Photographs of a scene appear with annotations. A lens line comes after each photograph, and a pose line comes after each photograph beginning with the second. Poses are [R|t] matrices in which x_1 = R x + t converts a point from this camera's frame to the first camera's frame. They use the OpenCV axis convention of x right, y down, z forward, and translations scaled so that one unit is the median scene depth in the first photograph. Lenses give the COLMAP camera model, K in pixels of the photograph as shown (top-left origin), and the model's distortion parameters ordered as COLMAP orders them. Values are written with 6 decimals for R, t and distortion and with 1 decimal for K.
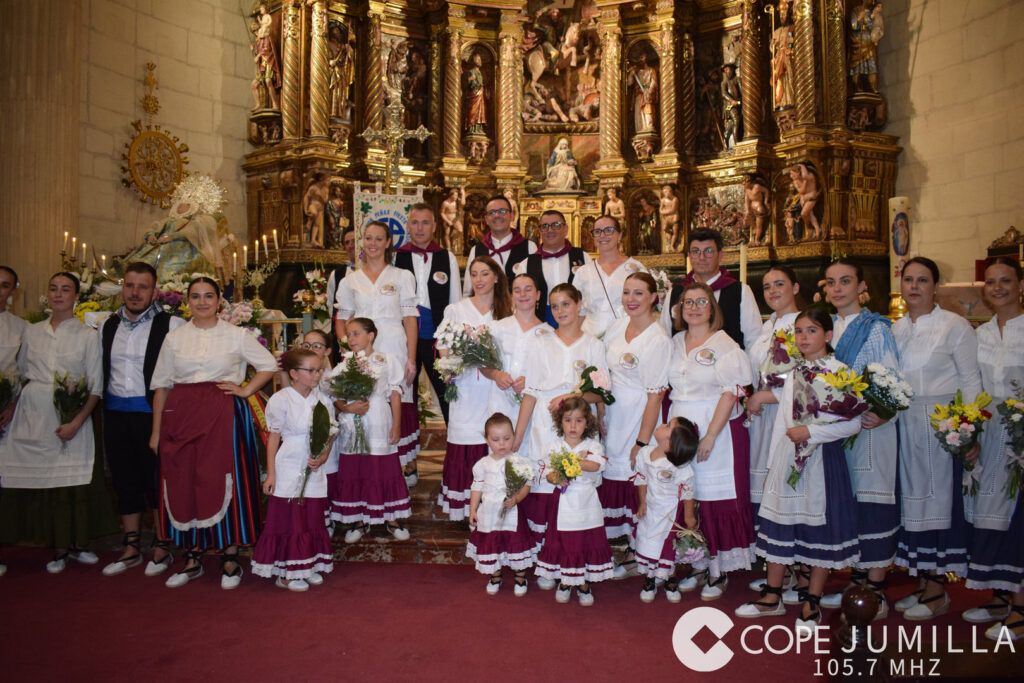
lens RADIAL K [[806.9, 0, 515.8], [0, 806.9, 344.2], [0, 0, 1]] dist [-0.103462, 0.021220]
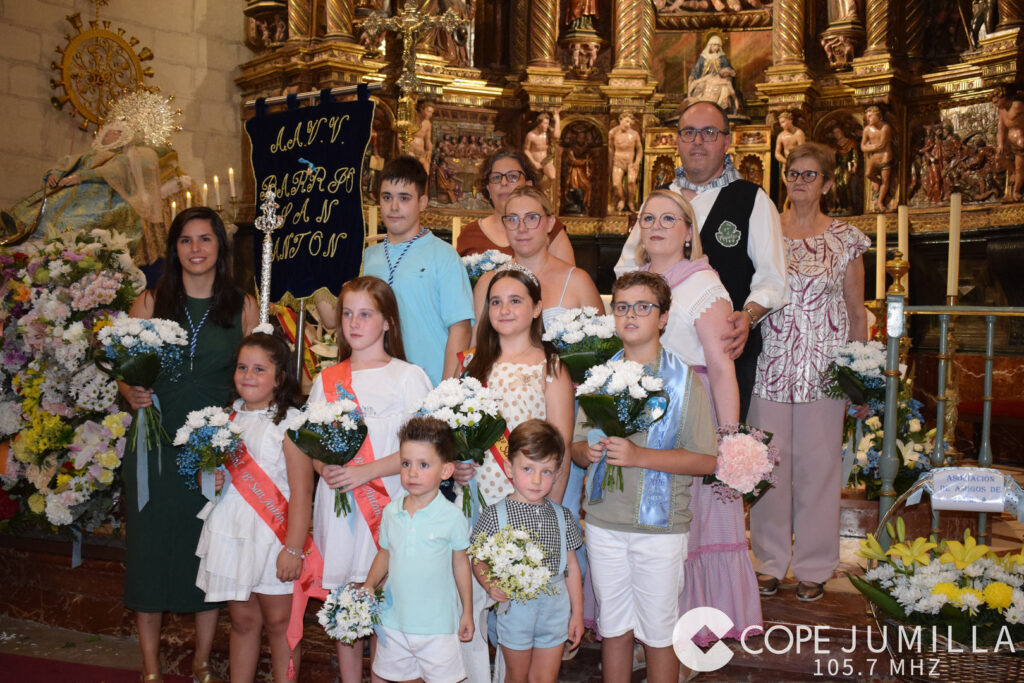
lens RADIAL K [[1142.0, 0, 522.3], [0, 1142.0, 342.5], [0, 0, 1]] dist [-0.064686, 0.000000]
pose [[0.984365, 0.026617, -0.174121, 0.076627], [-0.027762, 0.999606, -0.004147, 0.000323], [0.173942, 0.008916, 0.984716, 0.071500]]
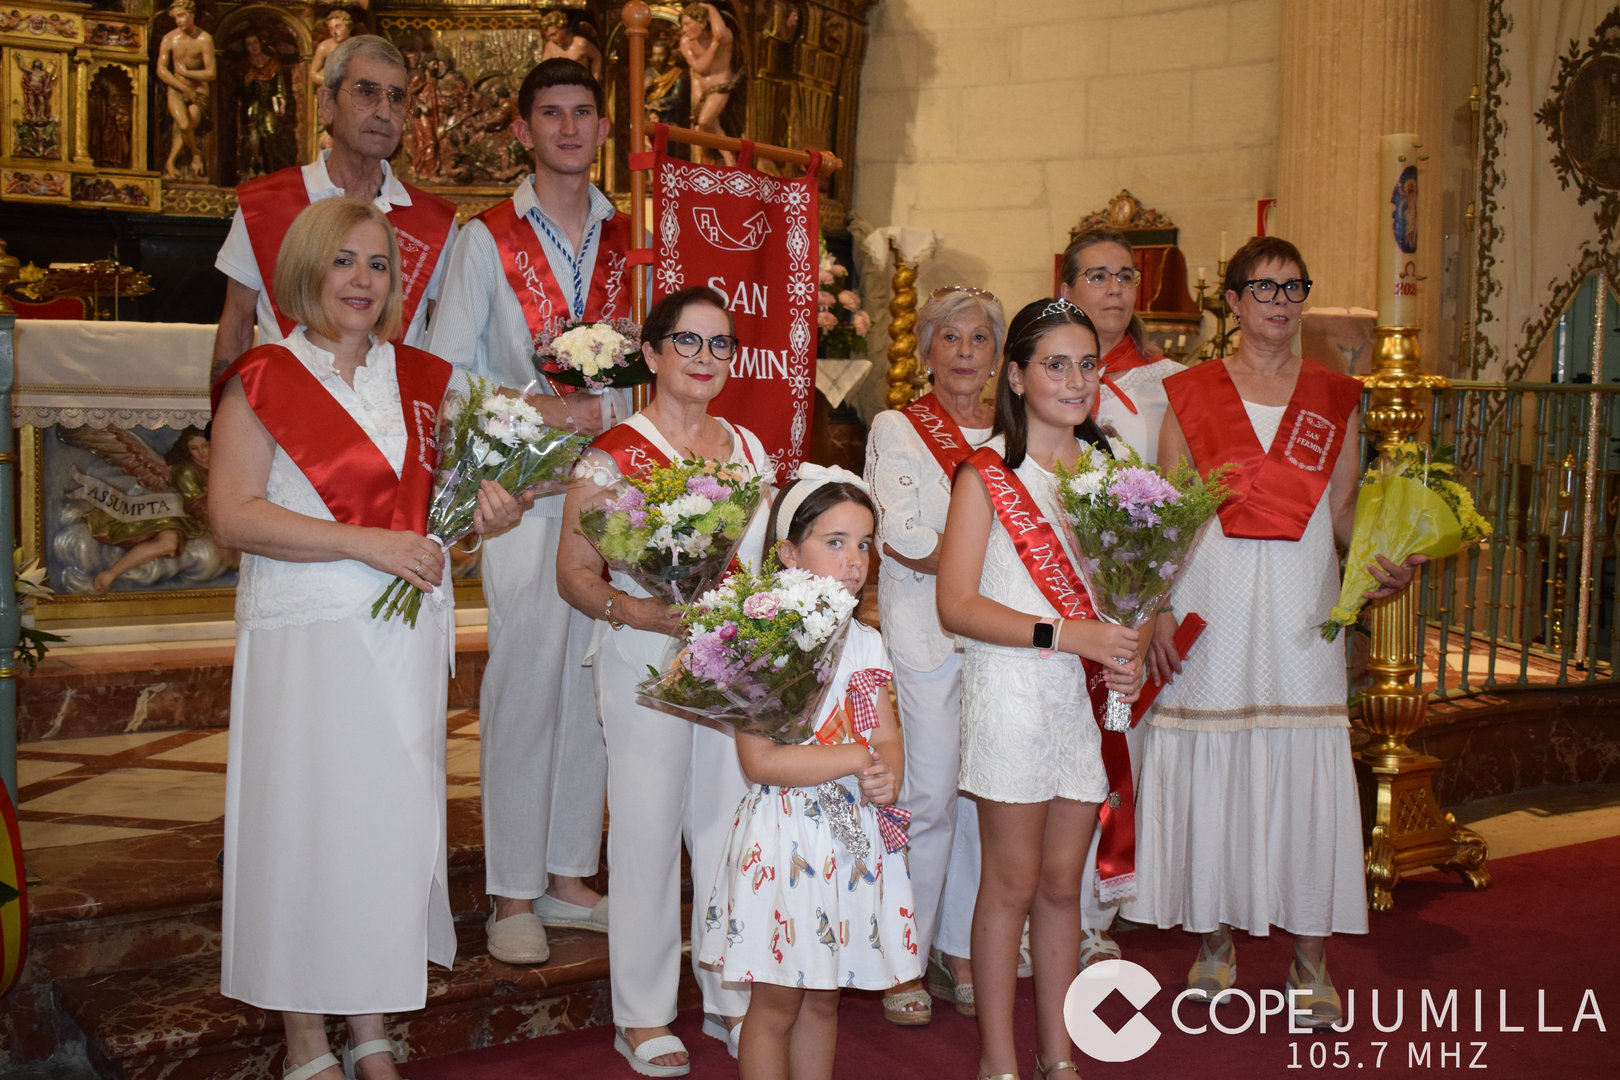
lens RADIAL K [[2028.9, 0, 831.5], [0, 2028.9, 506.4], [0, 0, 1]] dist [-0.049621, 0.000000]
pose [[0.757856, -0.019541, 0.652129, -0.265458], [-0.006716, 0.999265, 0.037748, 0.001052], [-0.652387, -0.032987, 0.757168, 0.109336]]
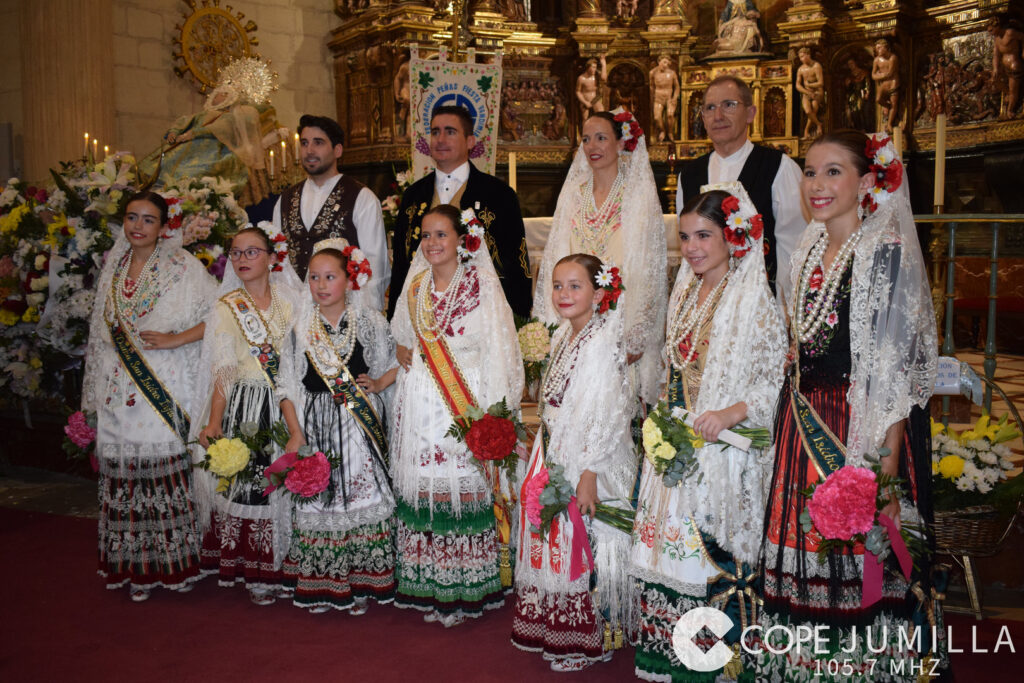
lens RADIAL K [[973.0, 0, 518.4], [0, 973.0, 337.8], [0, 0, 1]] dist [-0.081044, 0.000000]
pose [[0.965530, 0.013961, -0.259918, 0.100825], [0.006317, 0.997010, 0.077017, 0.000201], [0.260216, -0.076004, 0.962554, 0.076902]]
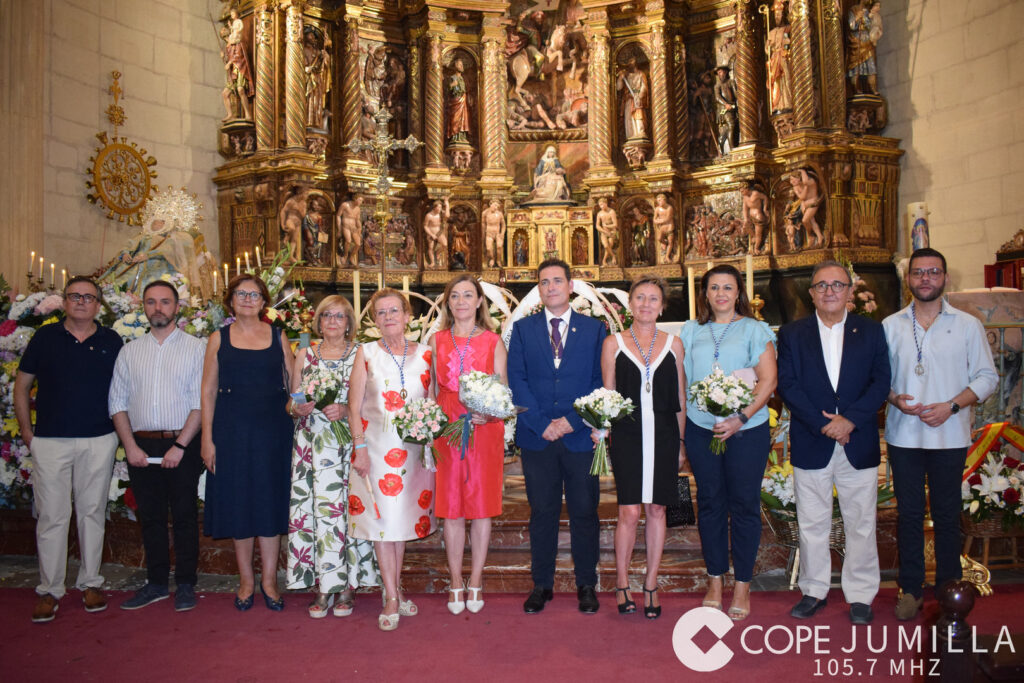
lens RADIAL K [[859.8, 0, 515.7], [0, 859.8, 343.2], [0, 0, 1]] dist [-0.099656, 0.023962]
pose [[0.999251, -0.019884, 0.033201, -0.022118], [0.020683, 0.999500, -0.023899, 0.001286], [-0.032710, 0.024568, 0.999163, -0.010977]]
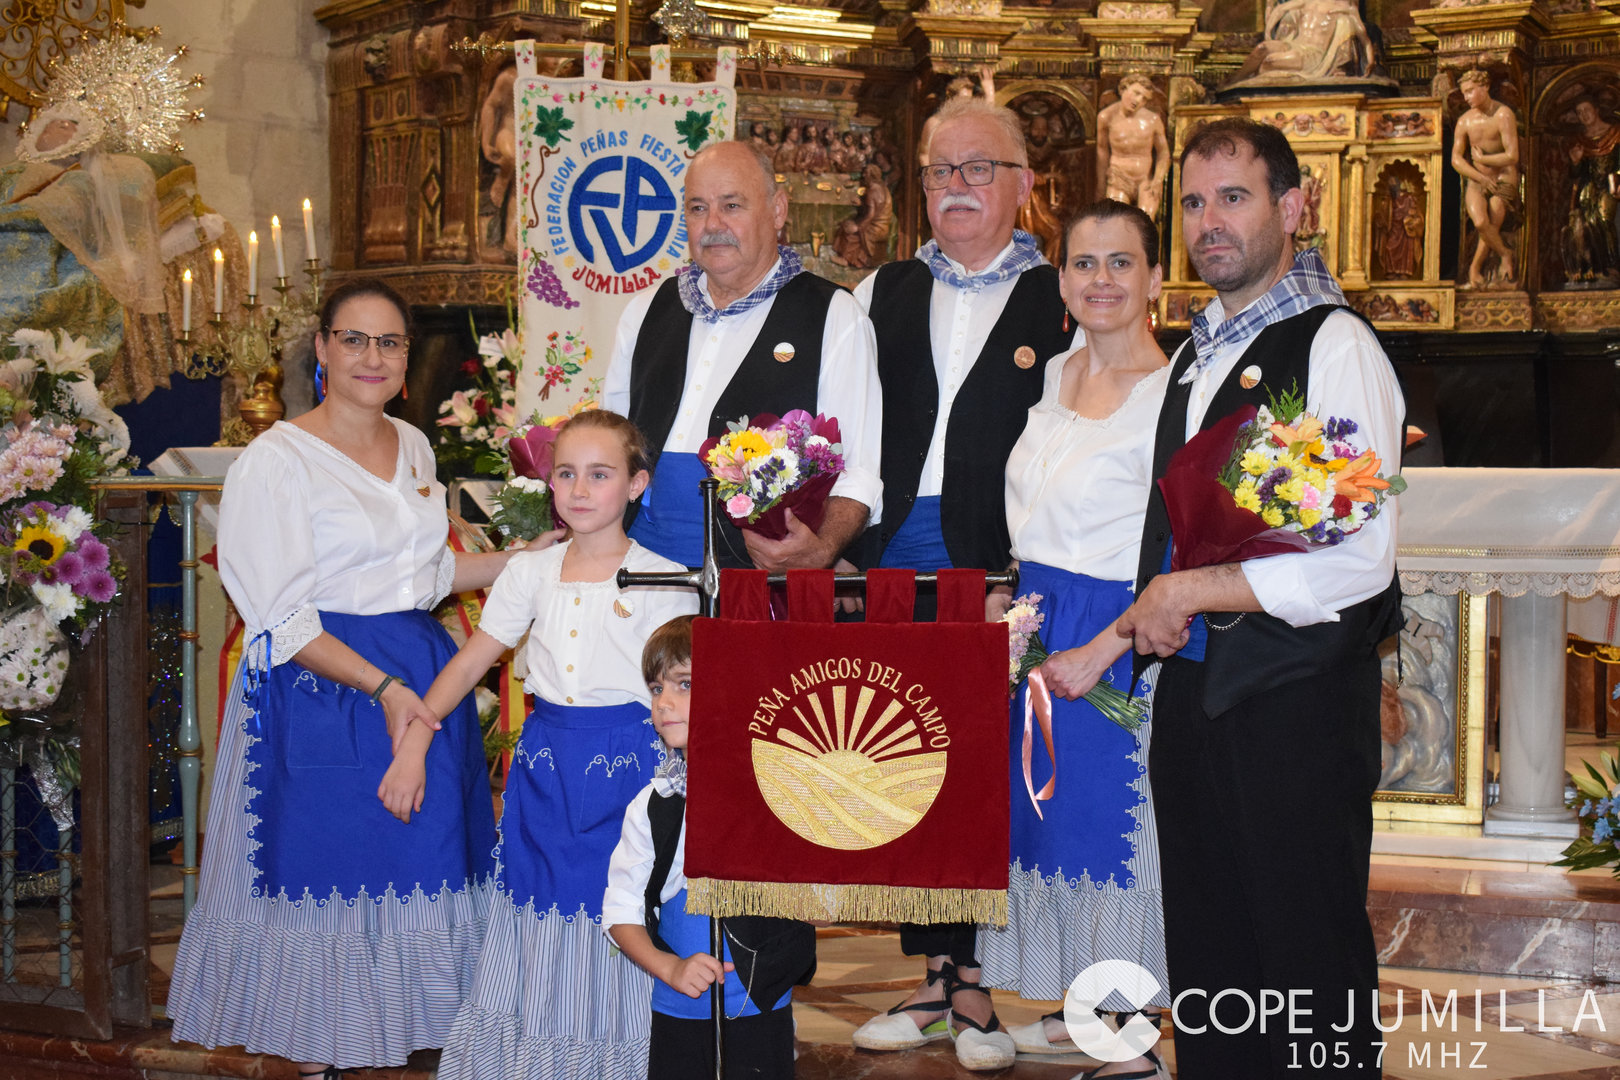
lens RADIAL K [[2364.9, 0, 828.9], [0, 2364.9, 529.7], [0, 0, 1]] dist [-0.030050, 0.000000]
pose [[0.977868, 0.022730, -0.207983, 0.071555], [-0.025626, 0.999608, -0.011238, -0.003853], [0.207646, 0.016319, 0.978068, 0.083641]]
